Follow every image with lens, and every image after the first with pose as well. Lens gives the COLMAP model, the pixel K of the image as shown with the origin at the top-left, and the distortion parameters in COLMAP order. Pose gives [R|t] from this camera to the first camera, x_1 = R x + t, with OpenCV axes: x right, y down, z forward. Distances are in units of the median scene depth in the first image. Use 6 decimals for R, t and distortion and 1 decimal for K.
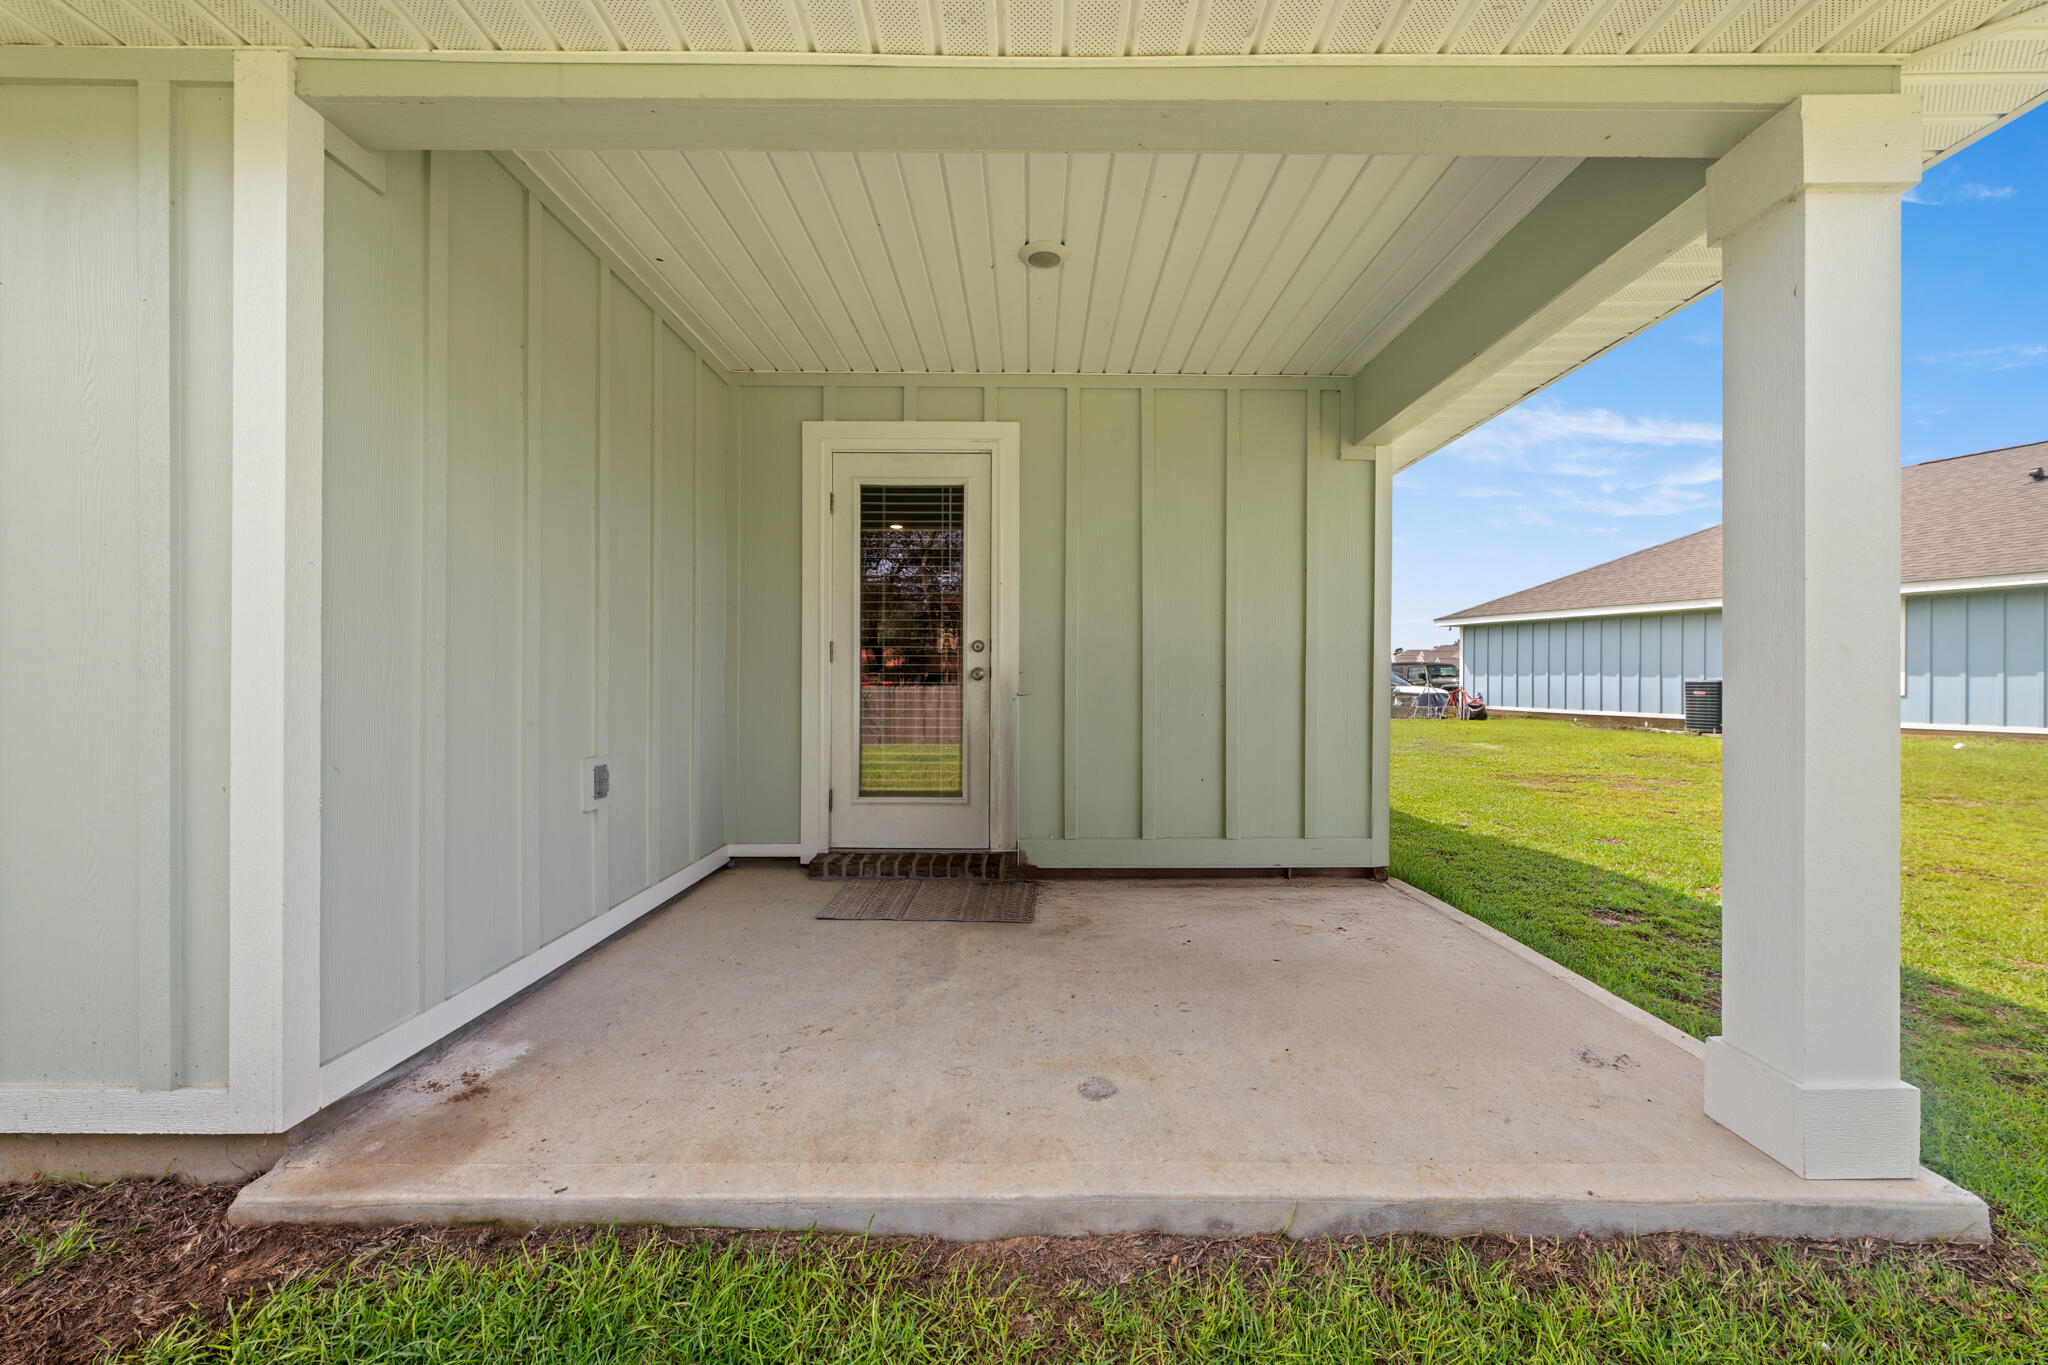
lens RADIAL K [[804.2, 0, 1032.1], [0, 804.2, 678.0], [0, 0, 1]] dist [0.000816, -0.001077]
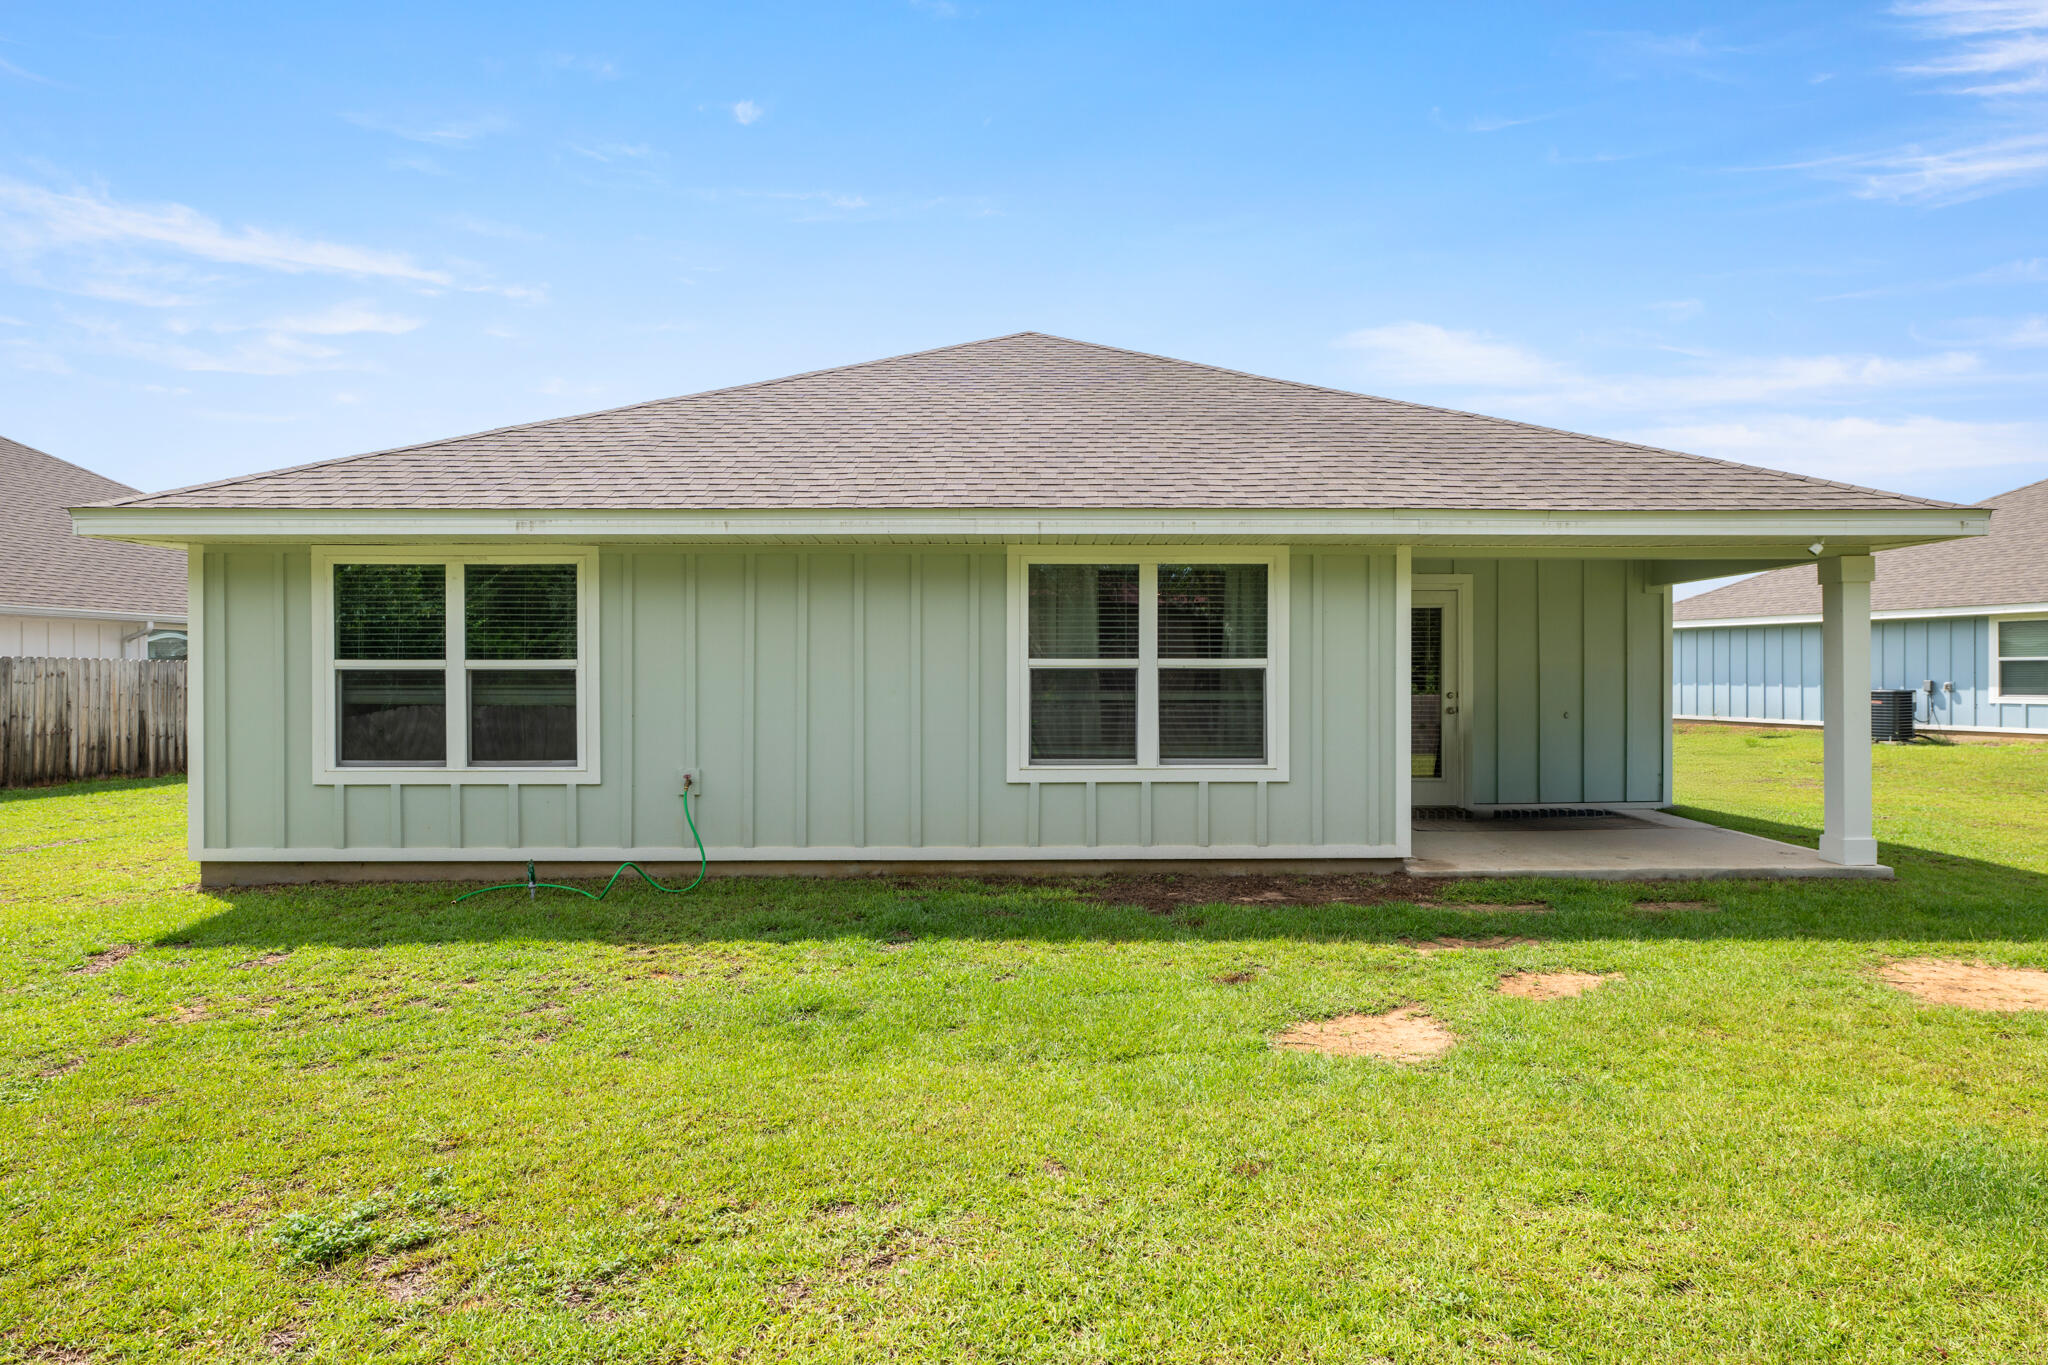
lens RADIAL K [[1212.7, 0, 948.6], [0, 1212.7, 675.0], [0, 0, 1]] dist [0.000227, 0.000582]
pose [[0.999872, -0.003065, 0.015688, -1.257002], [0.002898, 0.999939, 0.010671, -0.118906], [-0.015720, -0.010625, 0.999820, -1.755608]]
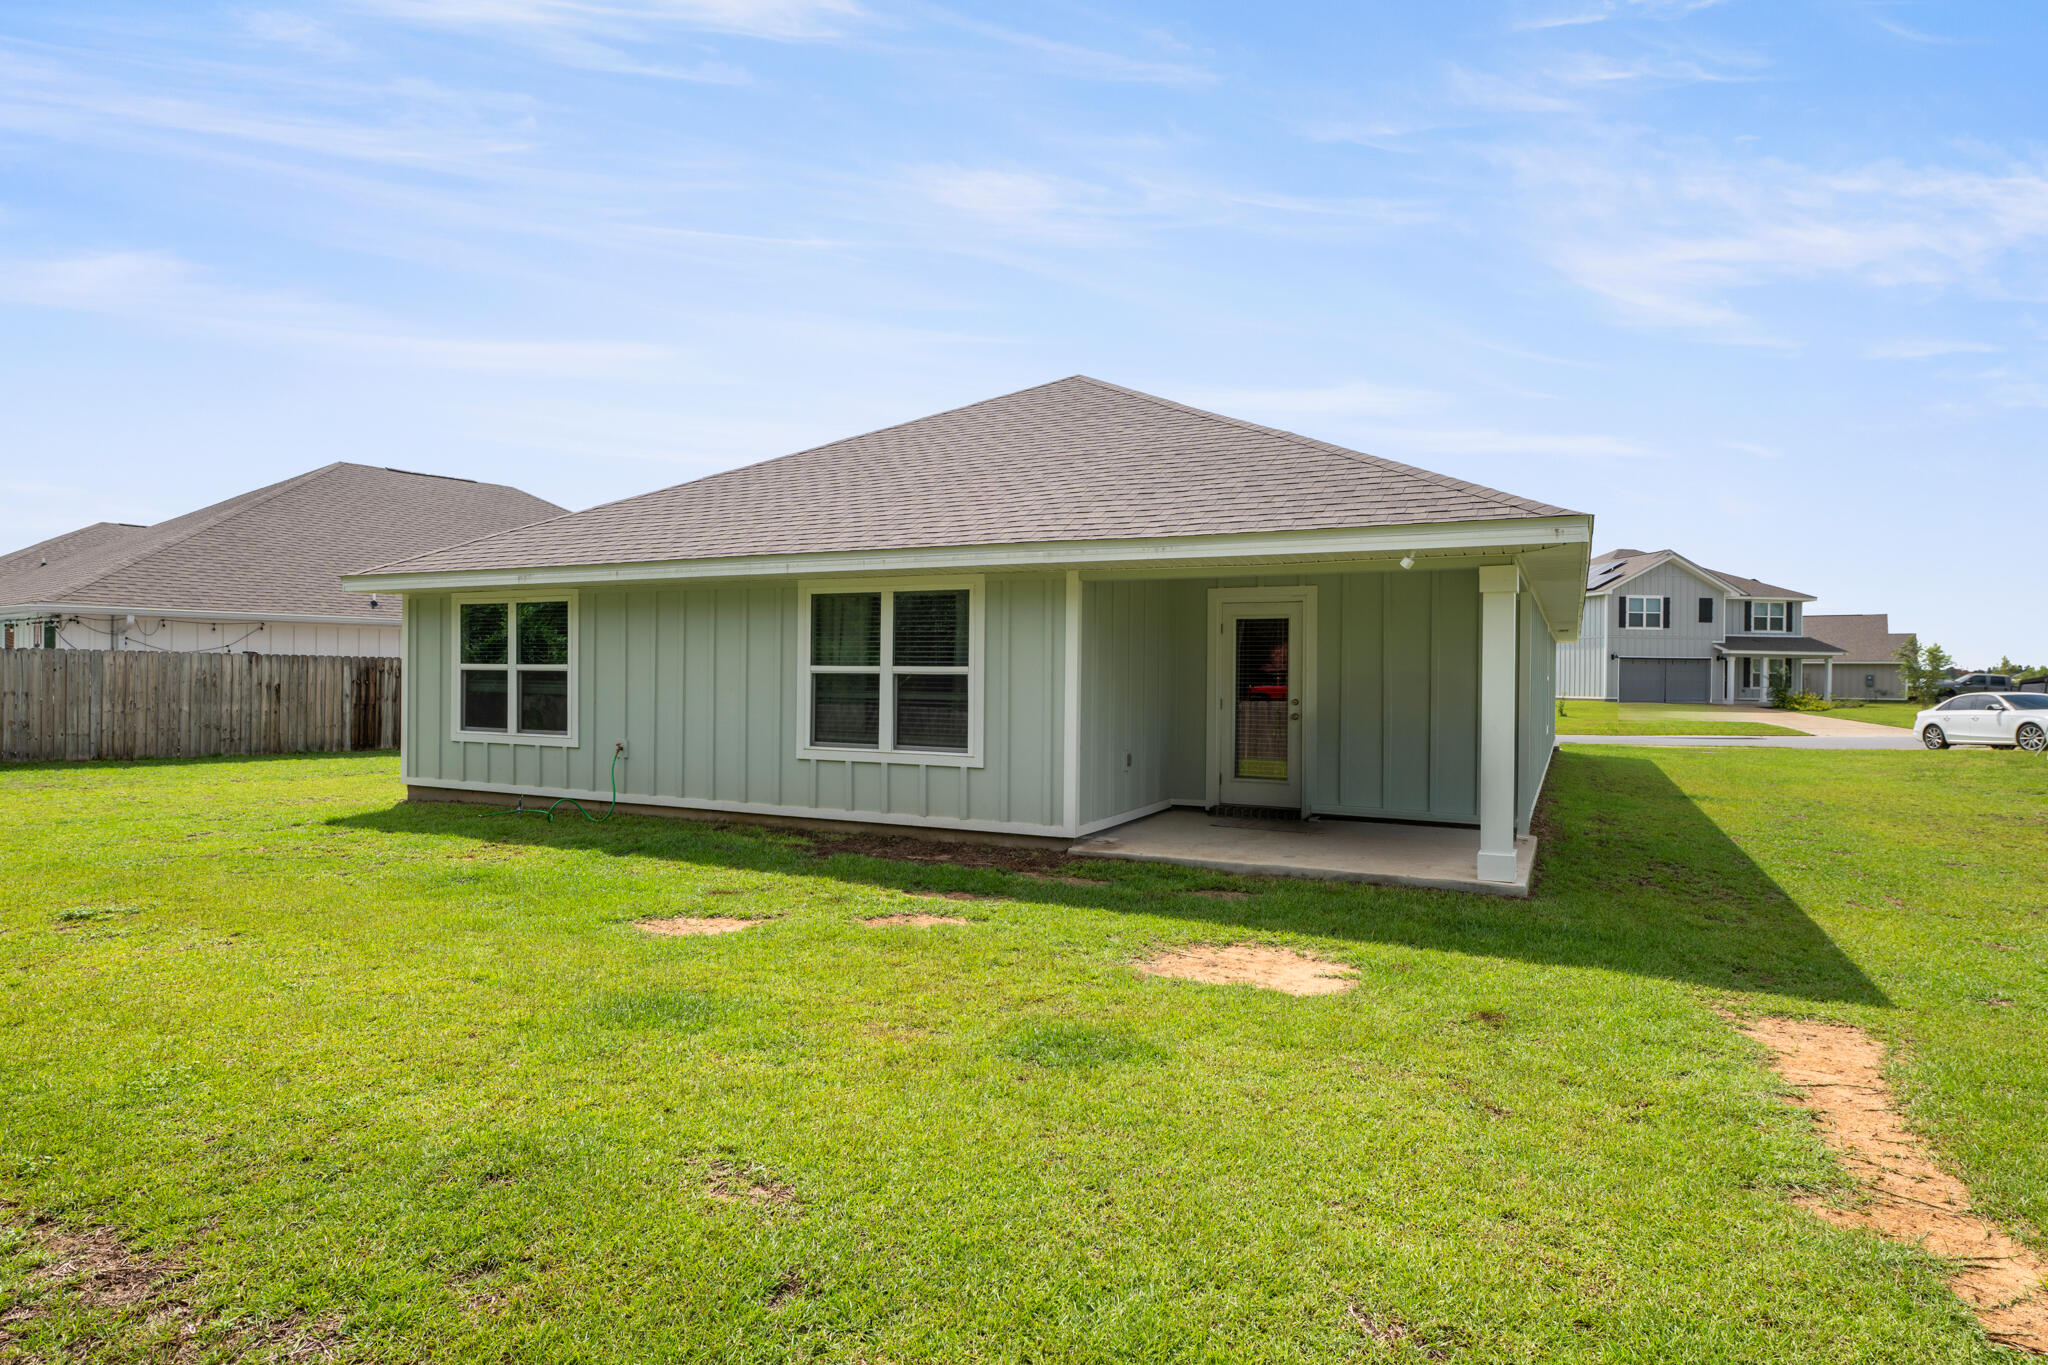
lens RADIAL K [[1124.3, 0, 1030.1], [0, 1124.3, 677.9], [0, 0, 1]] dist [-0.000835, 0.000798]
pose [[0.897669, 0.007908, -0.440600, 0.567421], [-0.005468, 0.999962, 0.006807, -0.116645], [0.440637, -0.003701, 0.897678, -1.750376]]
